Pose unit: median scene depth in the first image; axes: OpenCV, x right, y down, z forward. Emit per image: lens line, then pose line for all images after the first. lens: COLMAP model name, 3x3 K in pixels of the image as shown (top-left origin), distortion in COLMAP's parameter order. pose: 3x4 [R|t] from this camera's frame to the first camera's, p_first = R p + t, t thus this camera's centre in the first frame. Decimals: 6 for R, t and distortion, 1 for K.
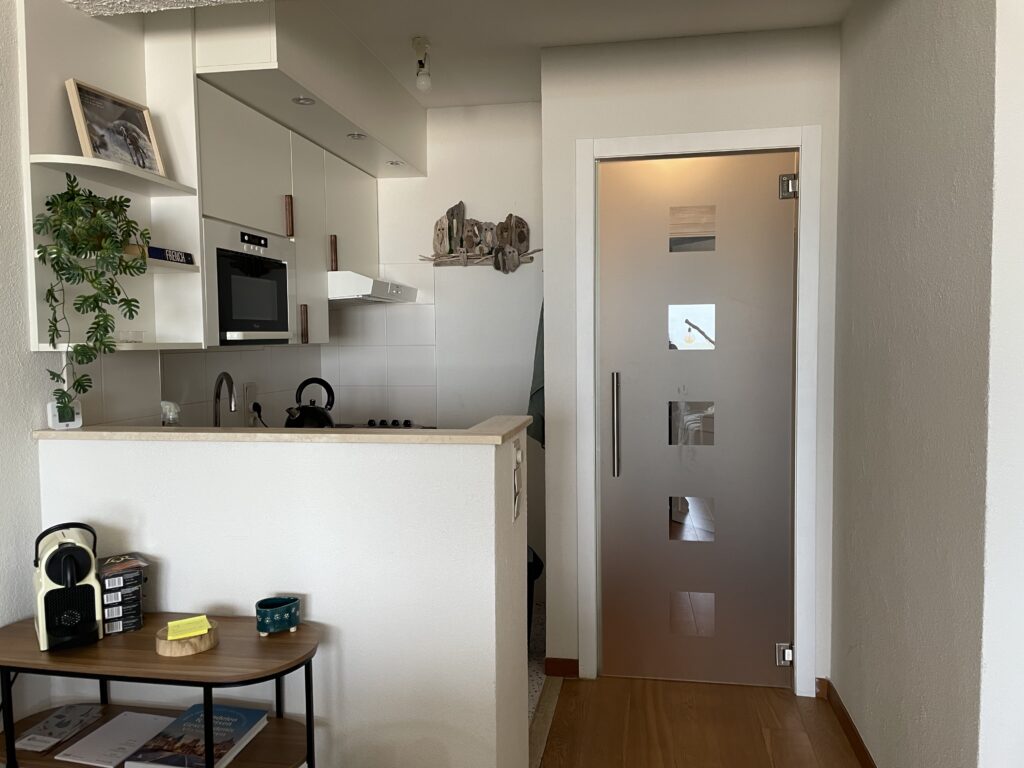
lens RADIAL K [[754.8, 0, 512.0], [0, 754.8, 384.0], [0, 0, 1]] dist [0.003223, -0.006869]
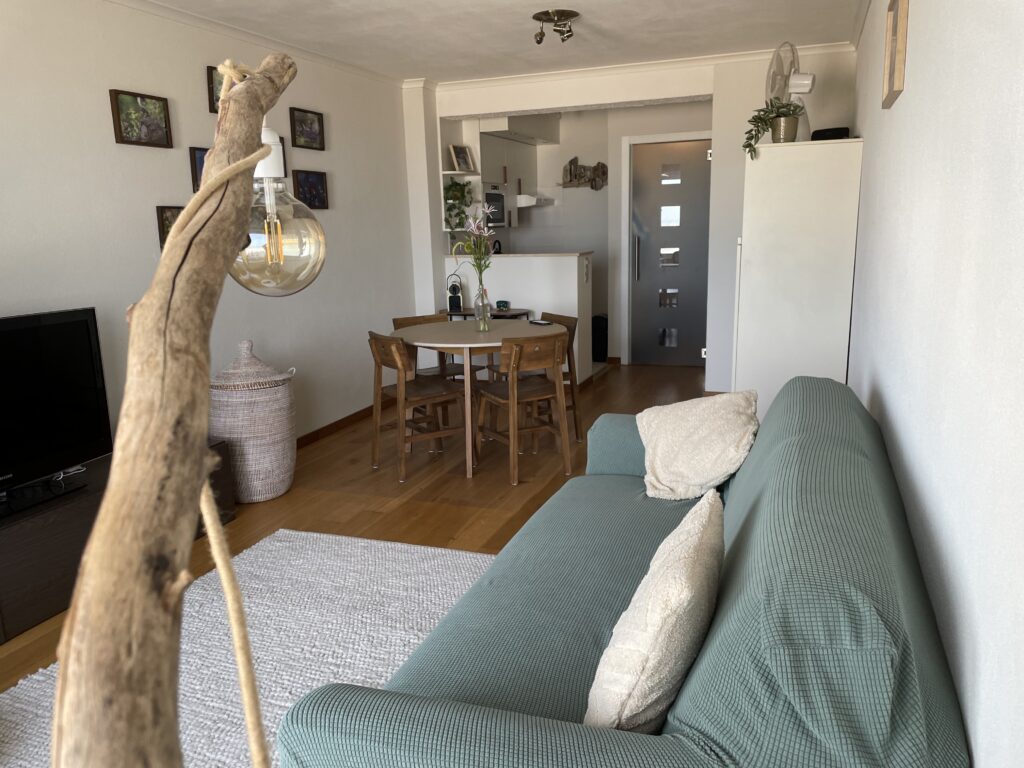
lens RADIAL K [[754.8, 0, 512.0], [0, 754.8, 384.0], [0, 0, 1]] dist [0.003223, -0.006869]
pose [[0.983919, 0.022187, -0.177231, 0.181680], [0.006505, 0.987146, 0.159690, 0.060998], [0.178496, -0.158275, 0.971127, -1.476879]]
